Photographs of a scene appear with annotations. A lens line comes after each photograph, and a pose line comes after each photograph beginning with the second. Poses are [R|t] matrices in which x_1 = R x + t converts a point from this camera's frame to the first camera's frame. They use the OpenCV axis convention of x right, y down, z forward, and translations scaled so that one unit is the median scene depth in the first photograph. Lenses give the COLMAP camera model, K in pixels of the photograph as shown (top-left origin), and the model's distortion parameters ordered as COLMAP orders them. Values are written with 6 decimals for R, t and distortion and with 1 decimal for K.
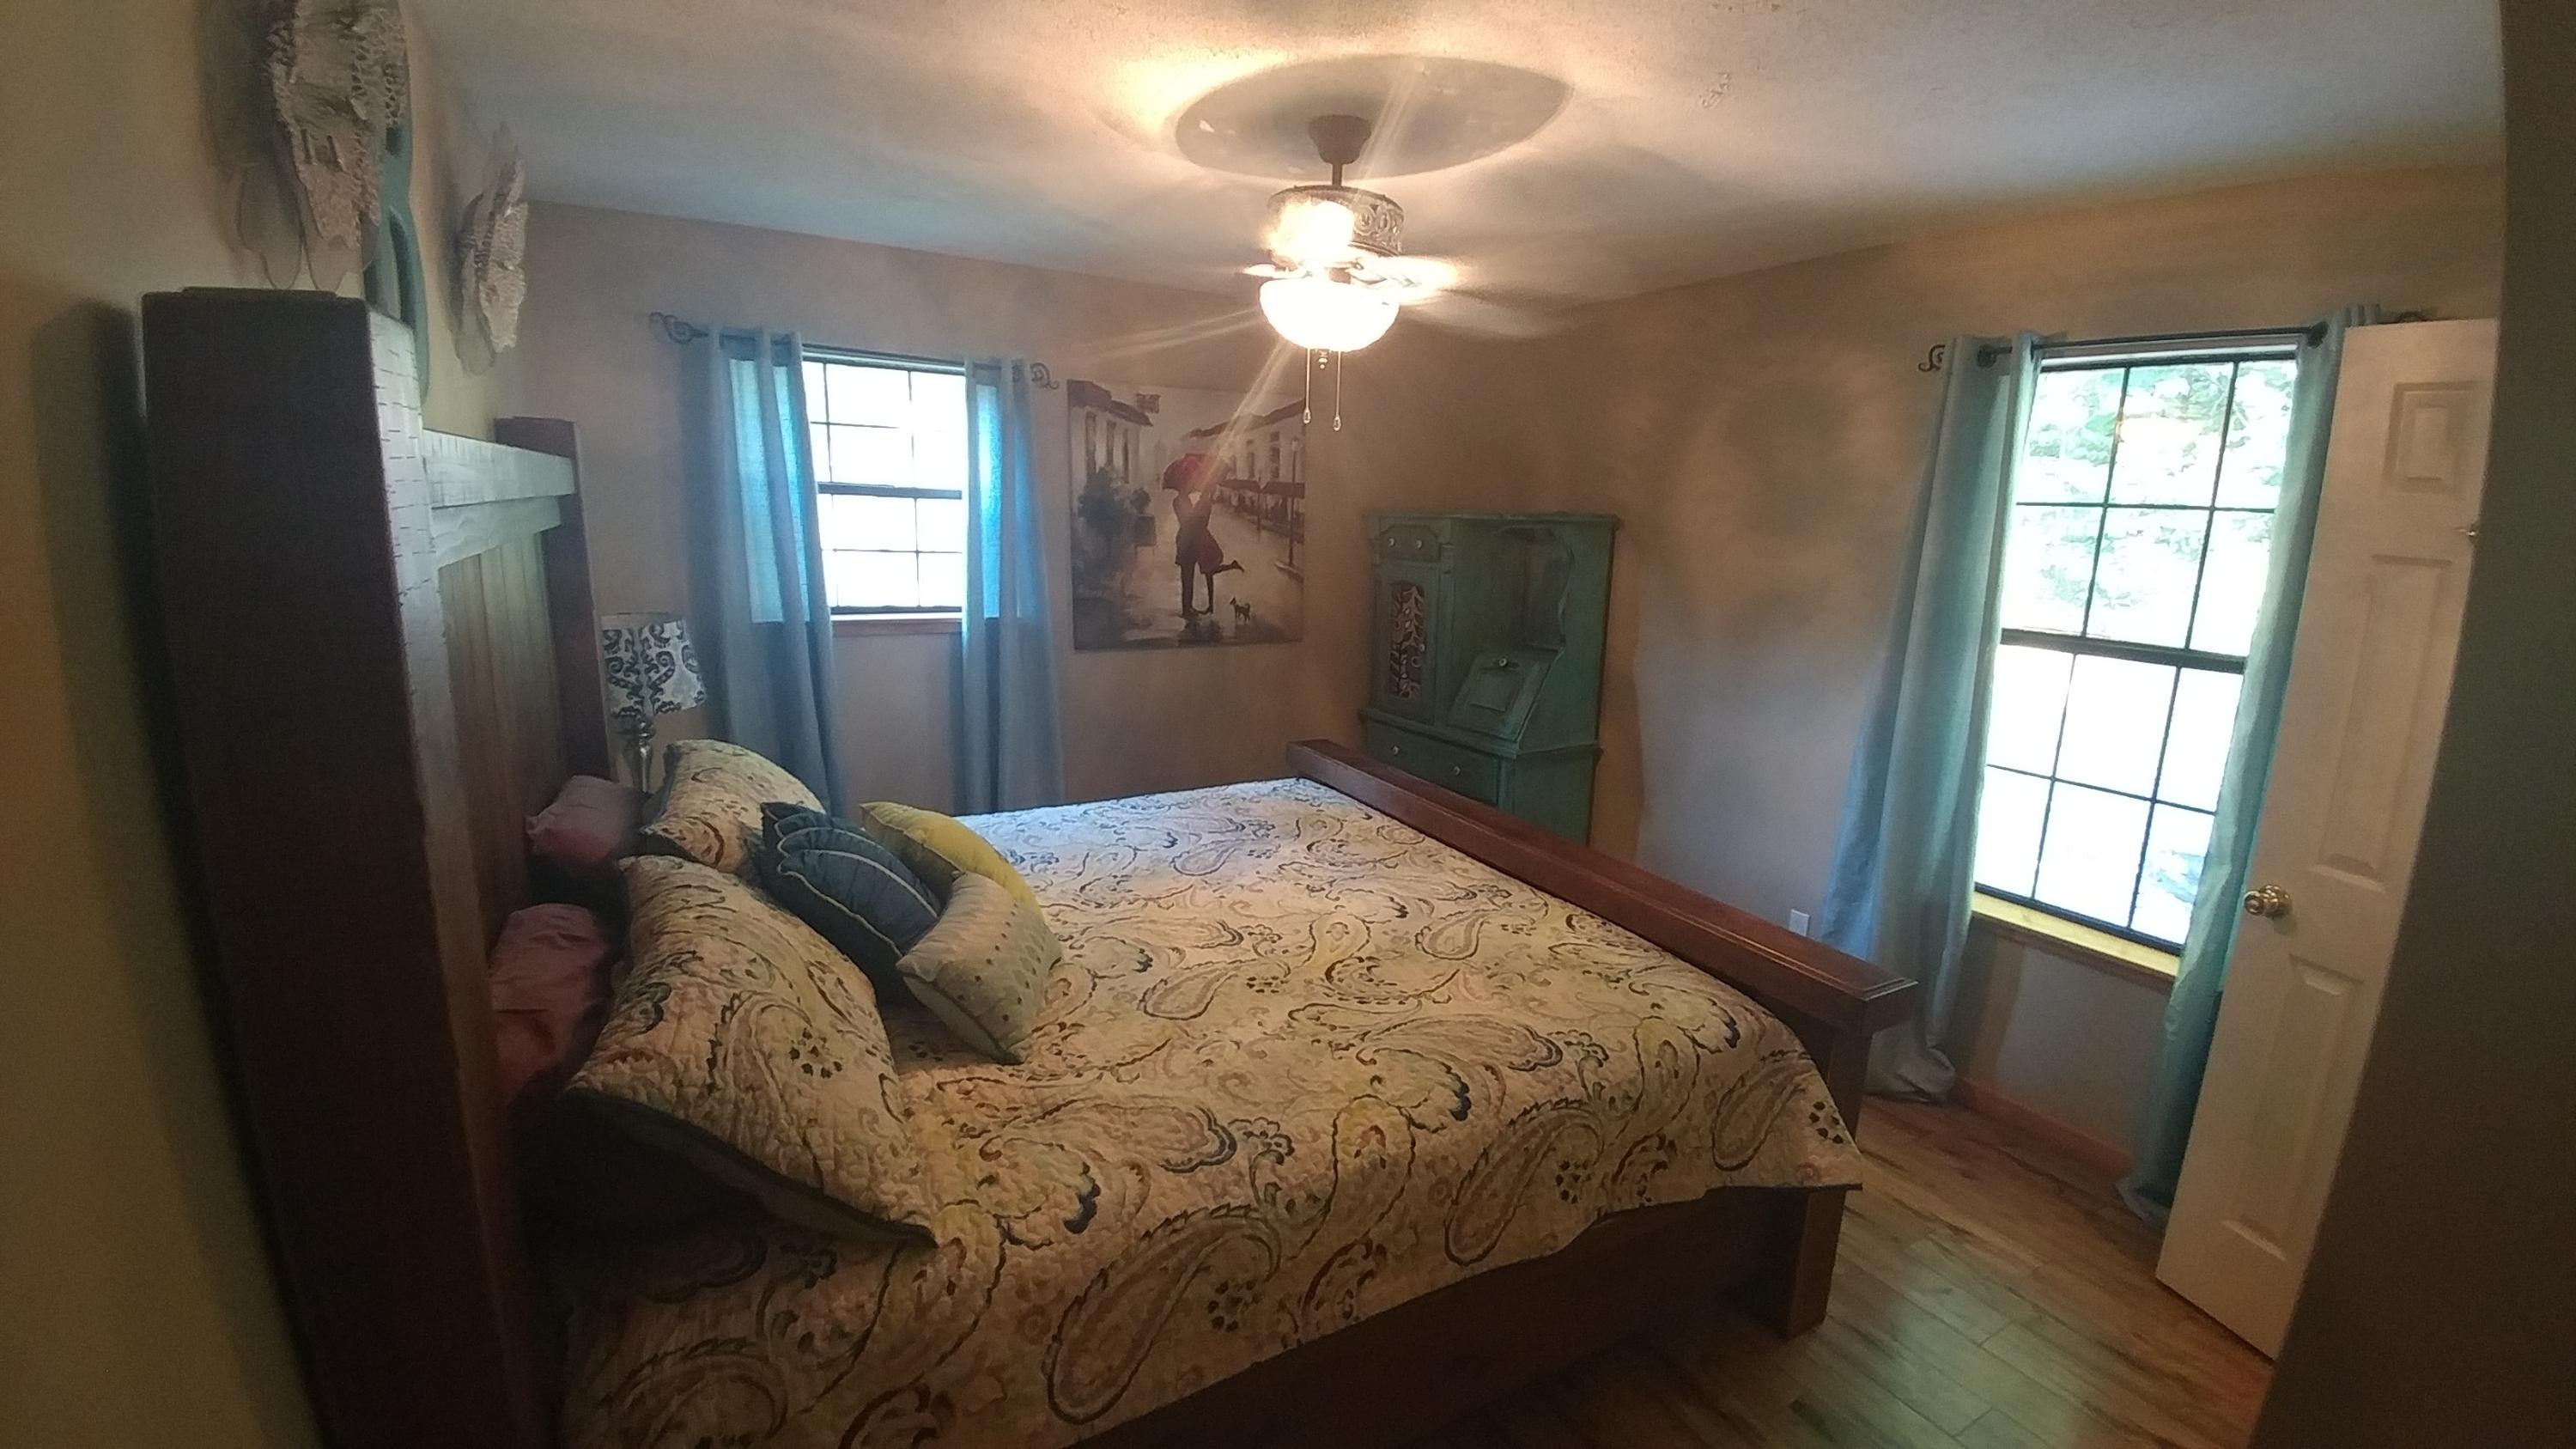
lens RADIAL K [[1027.8, 0, 1293.0], [0, 1027.8, 716.7], [0, 0, 1]] dist [-0.002554, -0.000805]
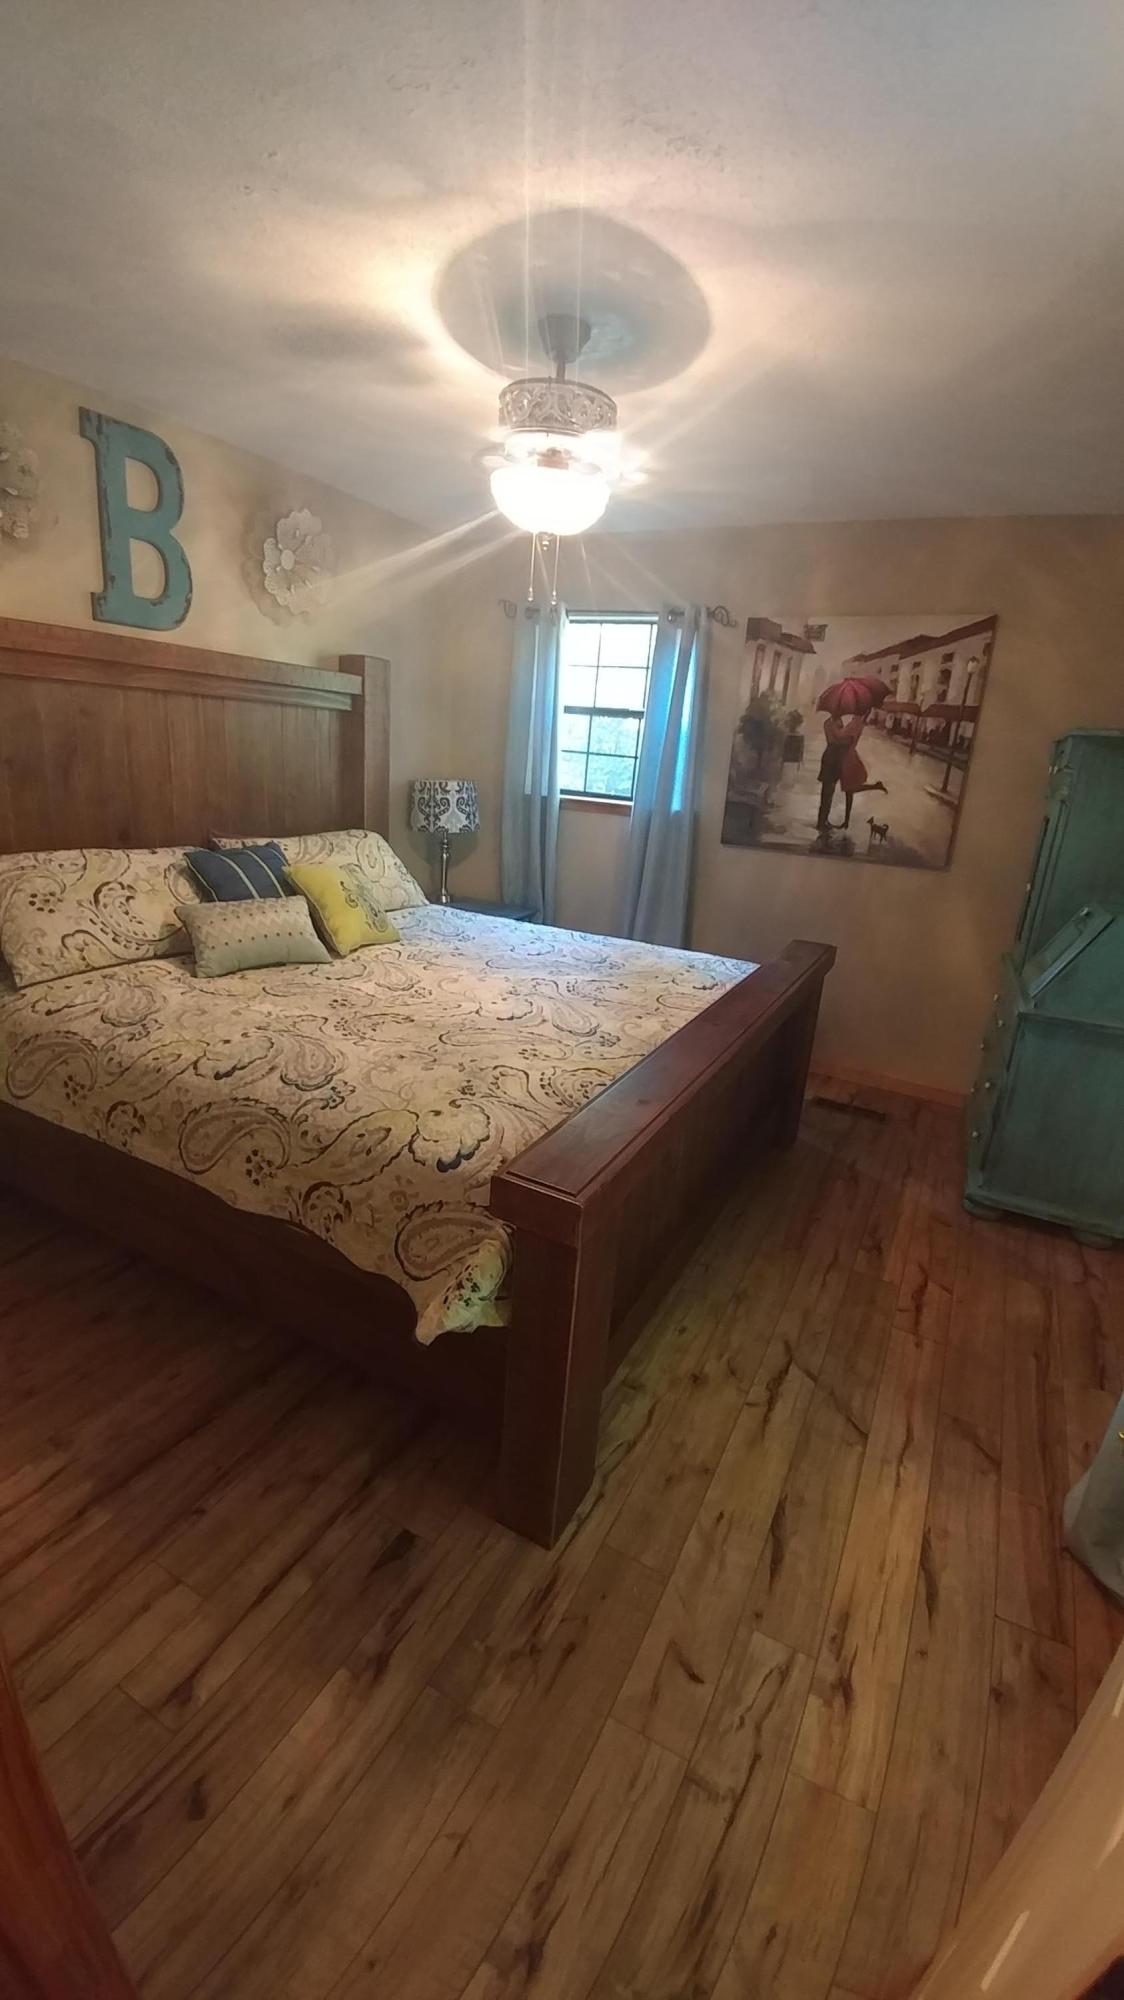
lens RADIAL K [[797.8, 0, 566.4], [0, 797.8, 997.9], [0, 0, 1]] dist [-0.002554, -0.000805]
pose [[0.555589, 0.256237, -0.790989, 0.515615], [-0.219128, 0.962820, 0.157986, 0.004143], [0.802062, 0.085553, 0.591081, 0.300005]]
